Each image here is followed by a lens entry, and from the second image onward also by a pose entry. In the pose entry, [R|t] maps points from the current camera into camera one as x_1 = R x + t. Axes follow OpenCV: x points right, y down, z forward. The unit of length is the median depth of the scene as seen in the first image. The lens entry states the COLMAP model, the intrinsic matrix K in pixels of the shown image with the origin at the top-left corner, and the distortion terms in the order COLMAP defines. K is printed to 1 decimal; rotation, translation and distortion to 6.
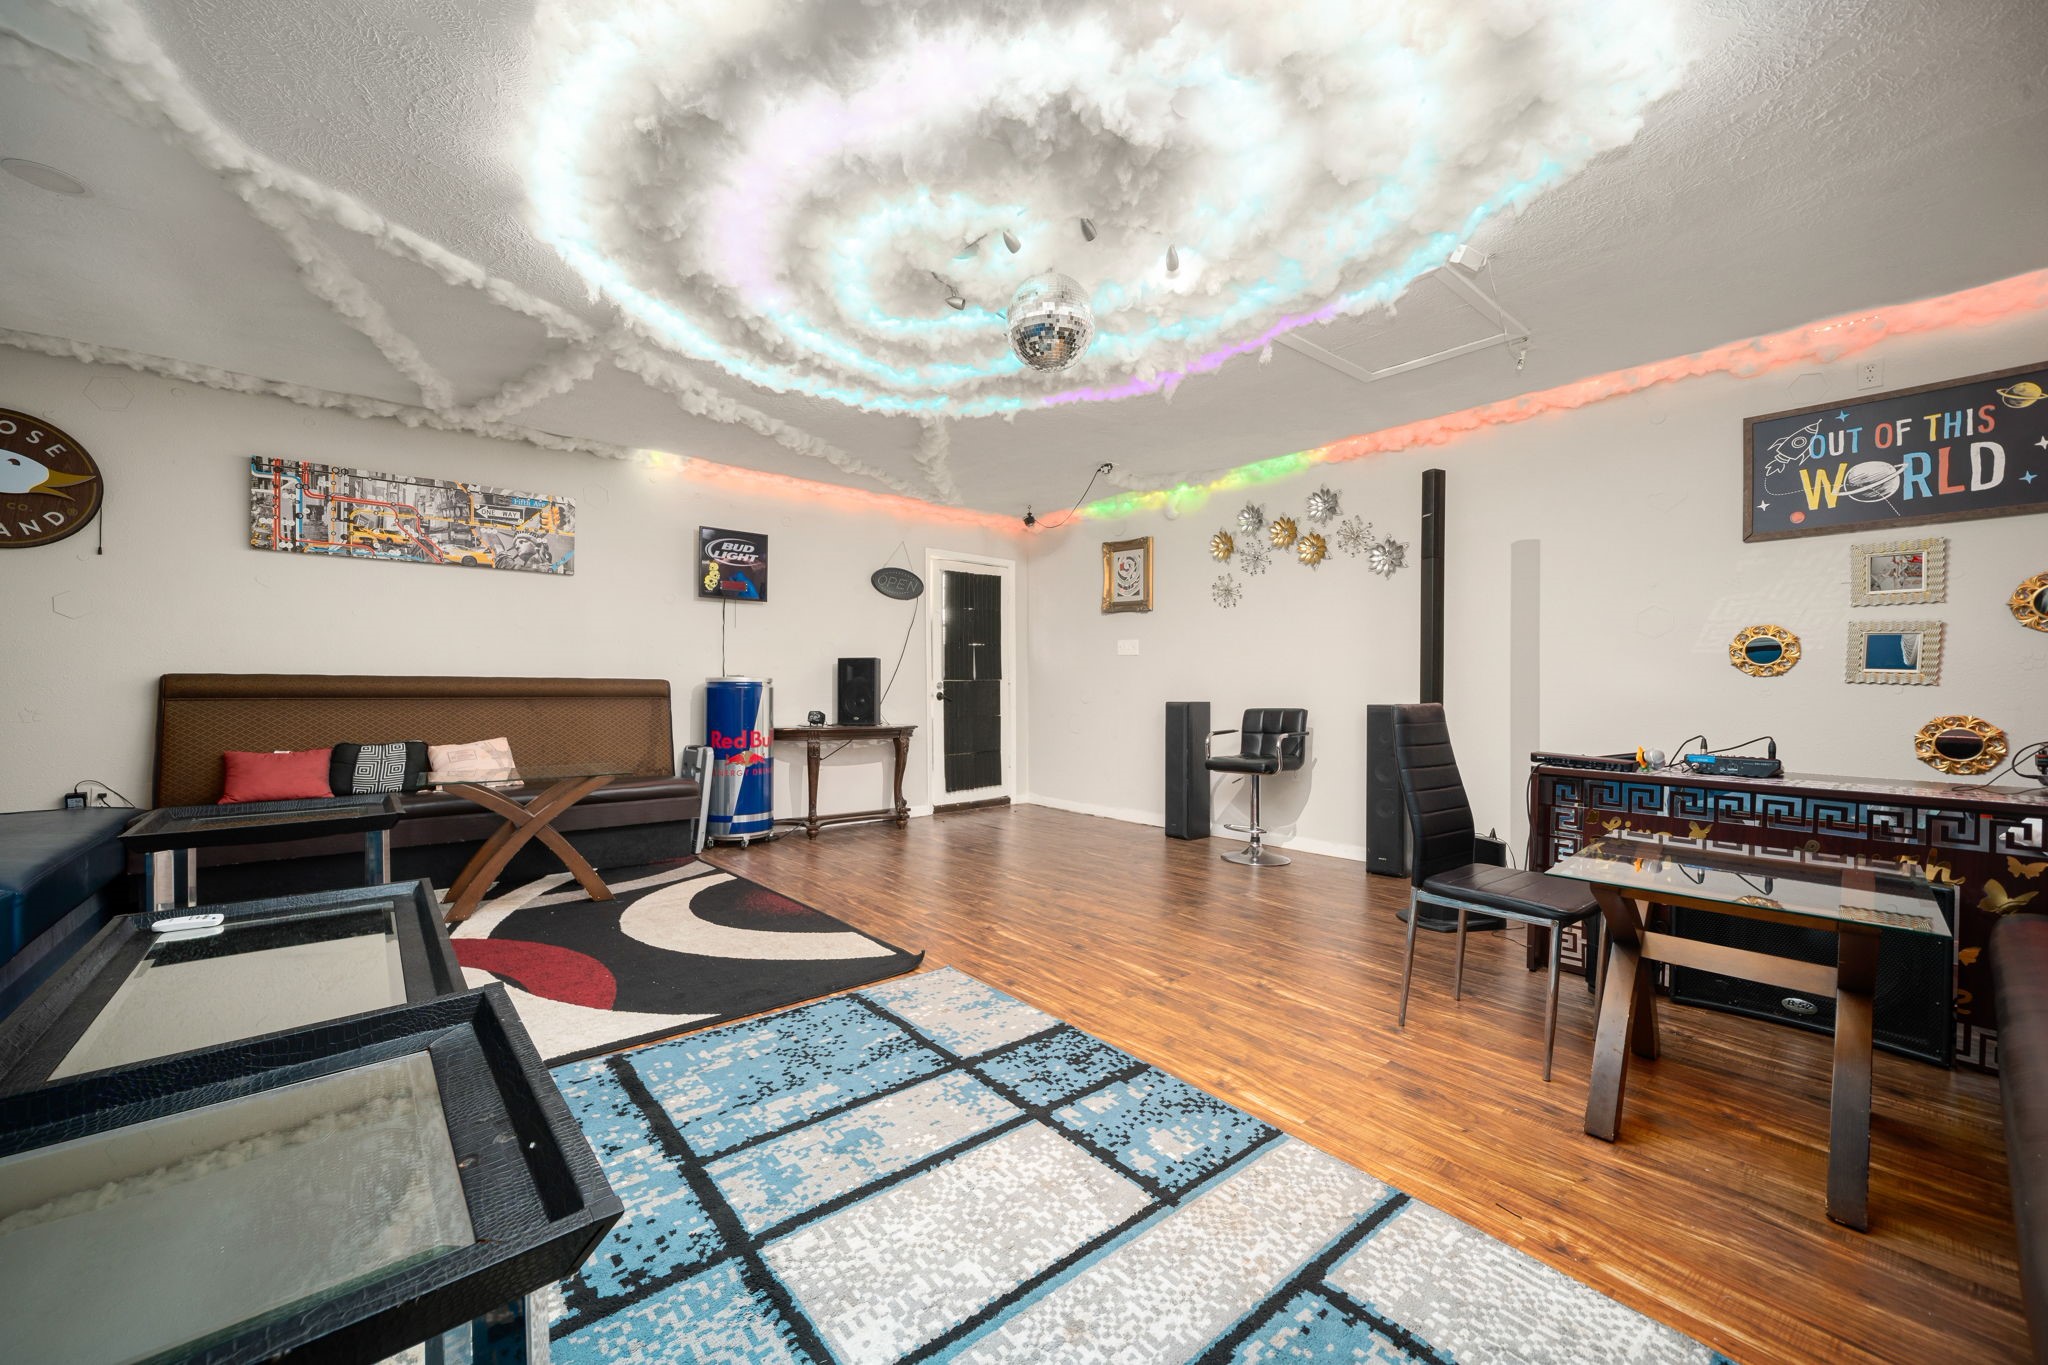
lens RADIAL K [[795.5, 0, 1013.4], [0, 795.5, 688.9], [0, 0, 1]] dist [0.000174, -0.000063]
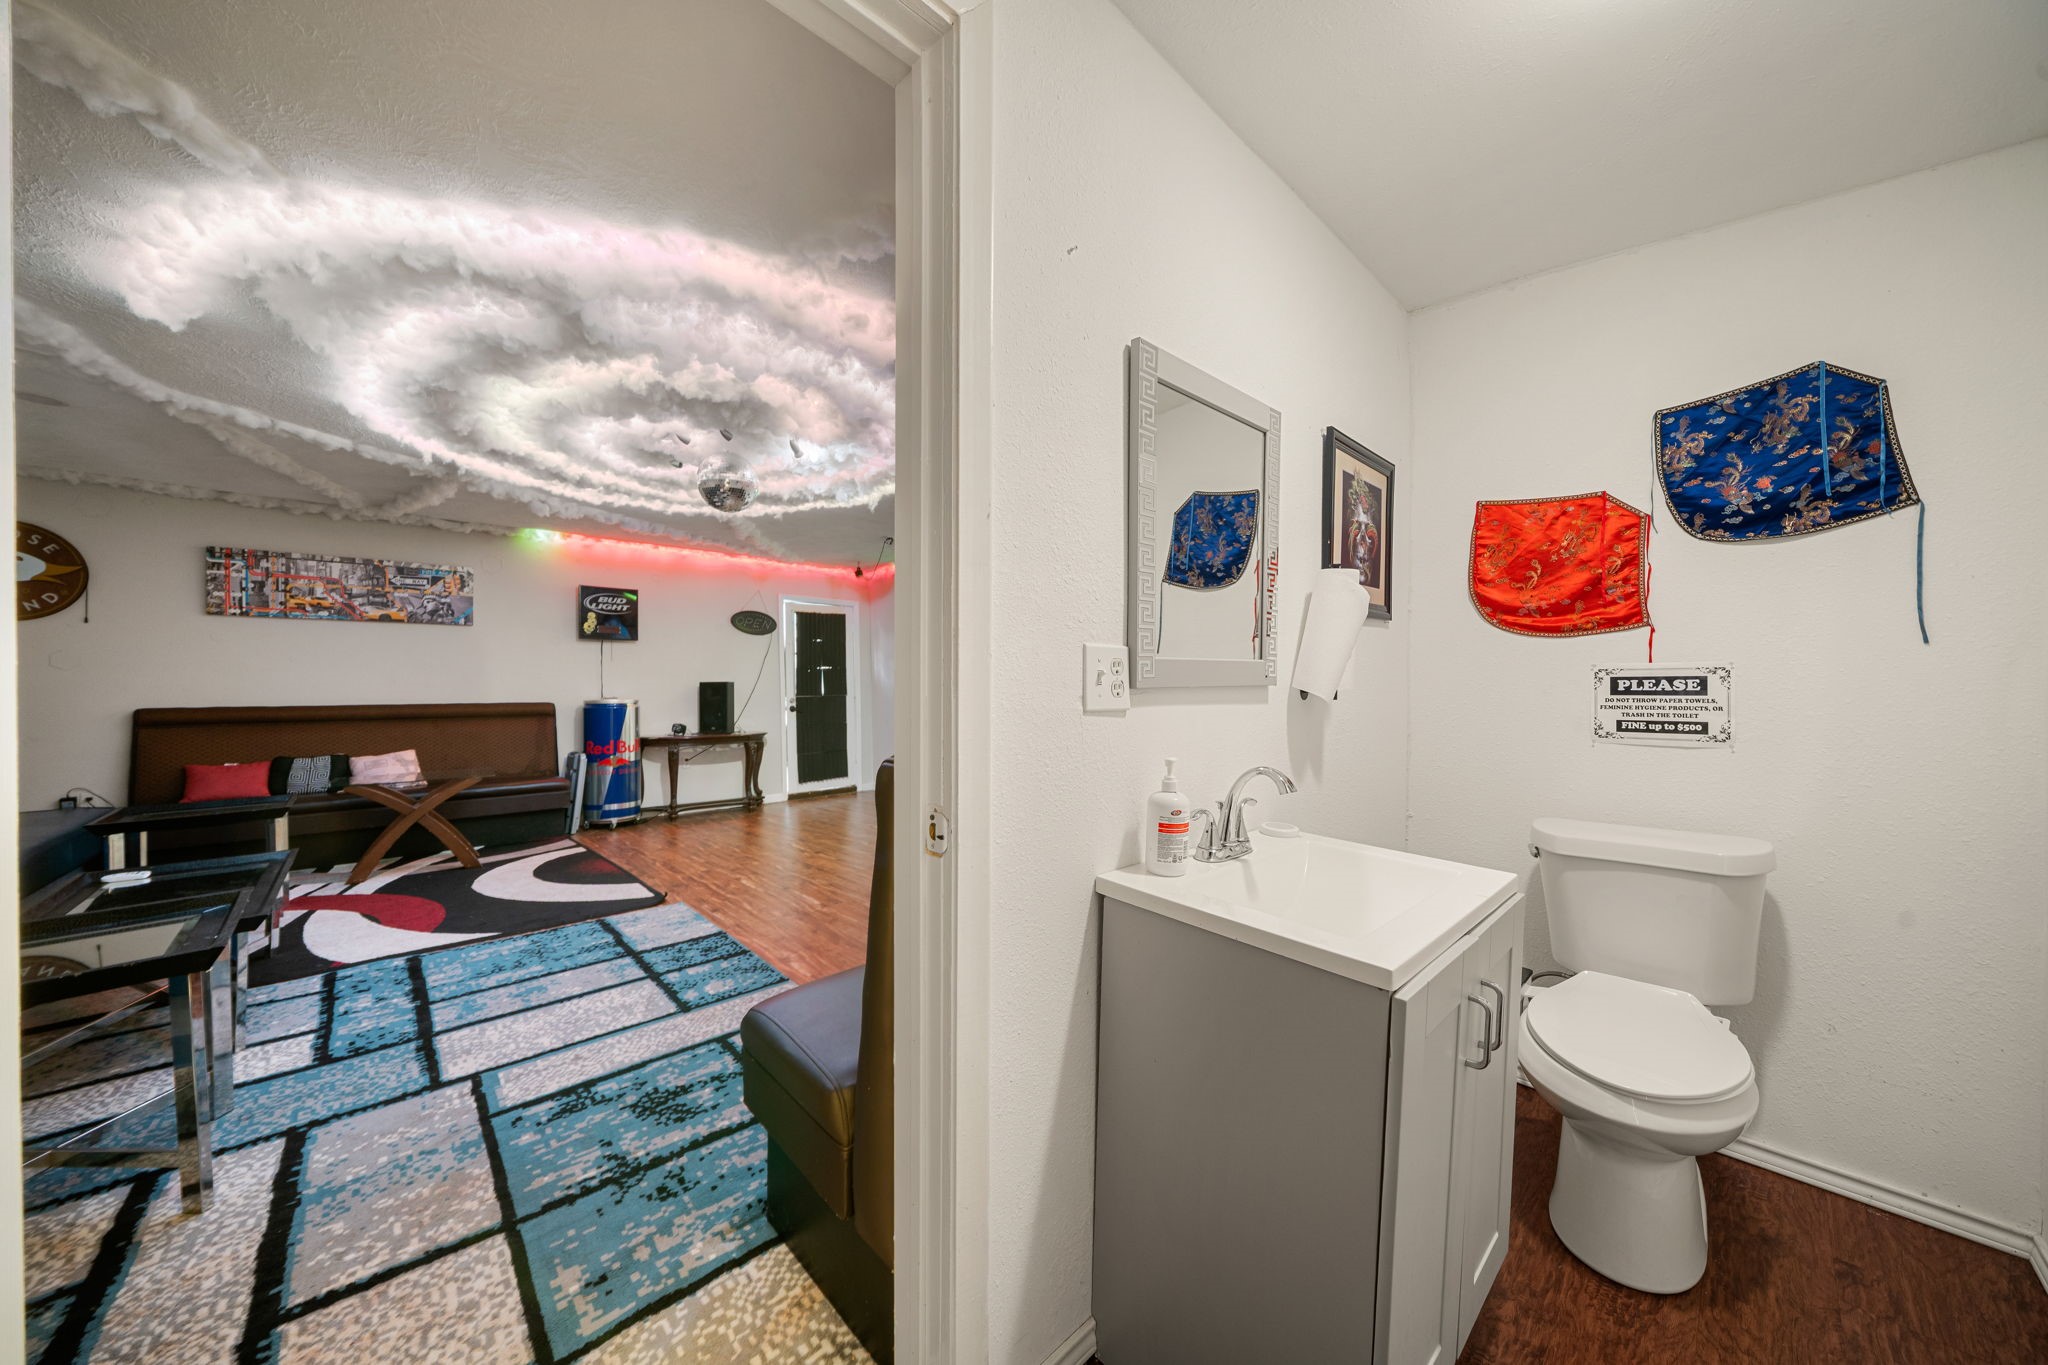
lens RADIAL K [[709.4, 0, 1024.0], [0, 709.4, 682.5], [0, 0, 1]] dist [-0.001566, -0.000159]
pose [[0.998613, -0.011712, 0.051331, 0.358821], [0.012027, 0.999911, -0.005838, -0.035767], [-0.051258, 0.006447, 0.998665, -0.266806]]
